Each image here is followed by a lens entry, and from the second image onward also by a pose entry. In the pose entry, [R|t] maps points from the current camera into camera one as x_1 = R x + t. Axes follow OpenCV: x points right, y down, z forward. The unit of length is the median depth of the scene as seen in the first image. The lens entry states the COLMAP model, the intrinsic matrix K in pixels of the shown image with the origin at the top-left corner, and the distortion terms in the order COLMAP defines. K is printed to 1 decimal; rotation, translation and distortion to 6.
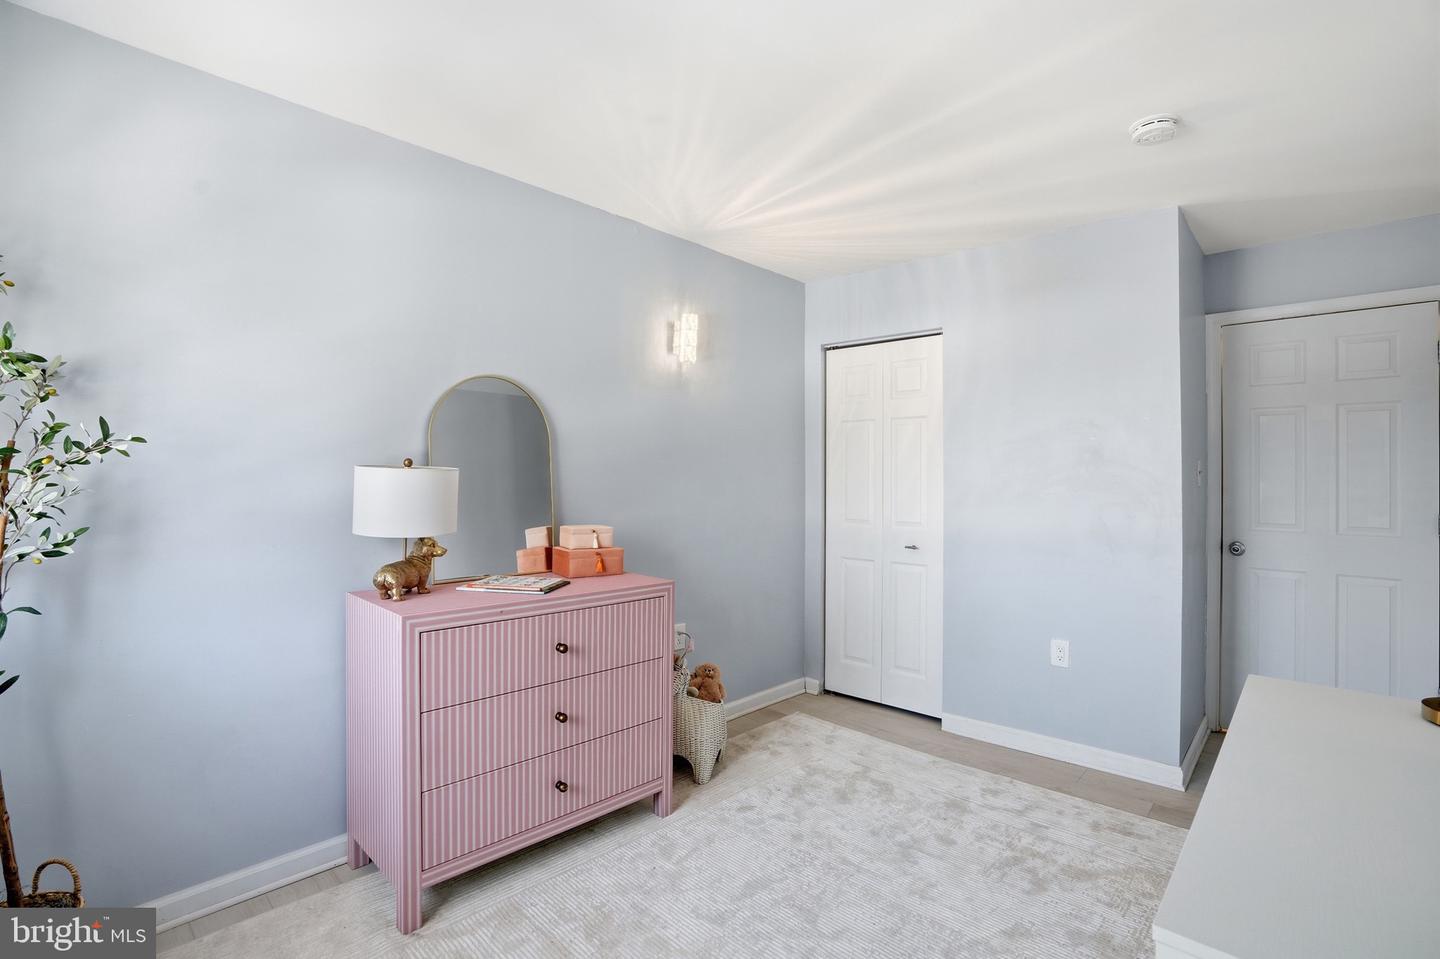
lens RADIAL K [[668.8, 0, 720.0], [0, 668.8, 479.5], [0, 0, 1]] dist [-0.044439, 0.000321]
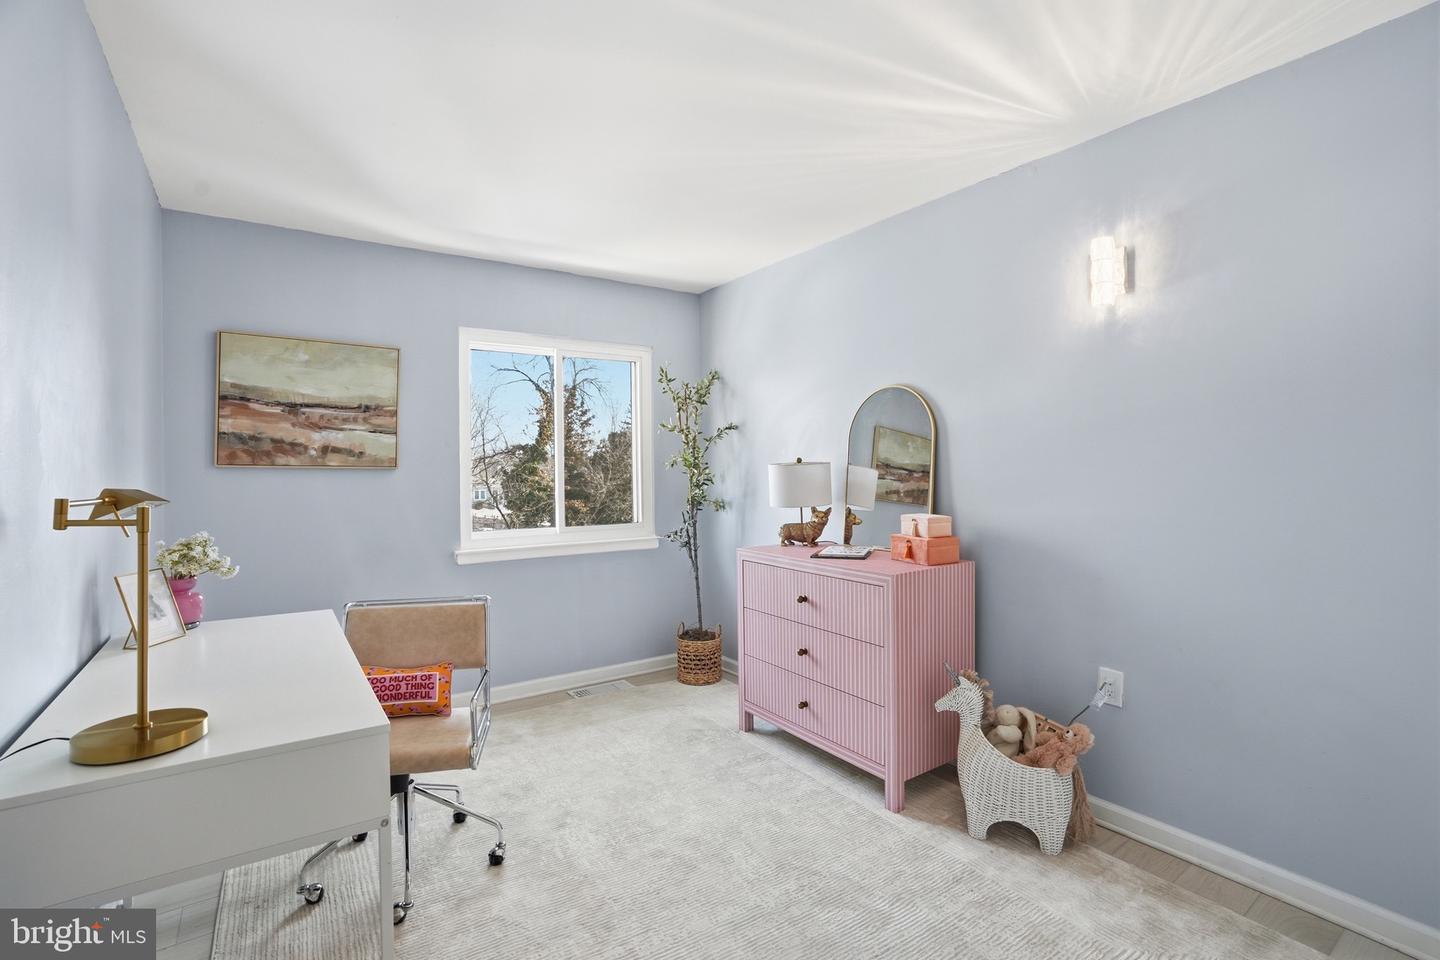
lens RADIAL K [[668.8, 0, 720.0], [0, 668.8, 480.0], [0, 0, 1]] dist [-0.044439, 0.000321]
pose [[-0.200195, 0.018161, -0.979588, 0.771368], [-0.002087, 0.999818, 0.018963, -0.002849], [0.979754, 0.005840, -0.200121, 0.784018]]
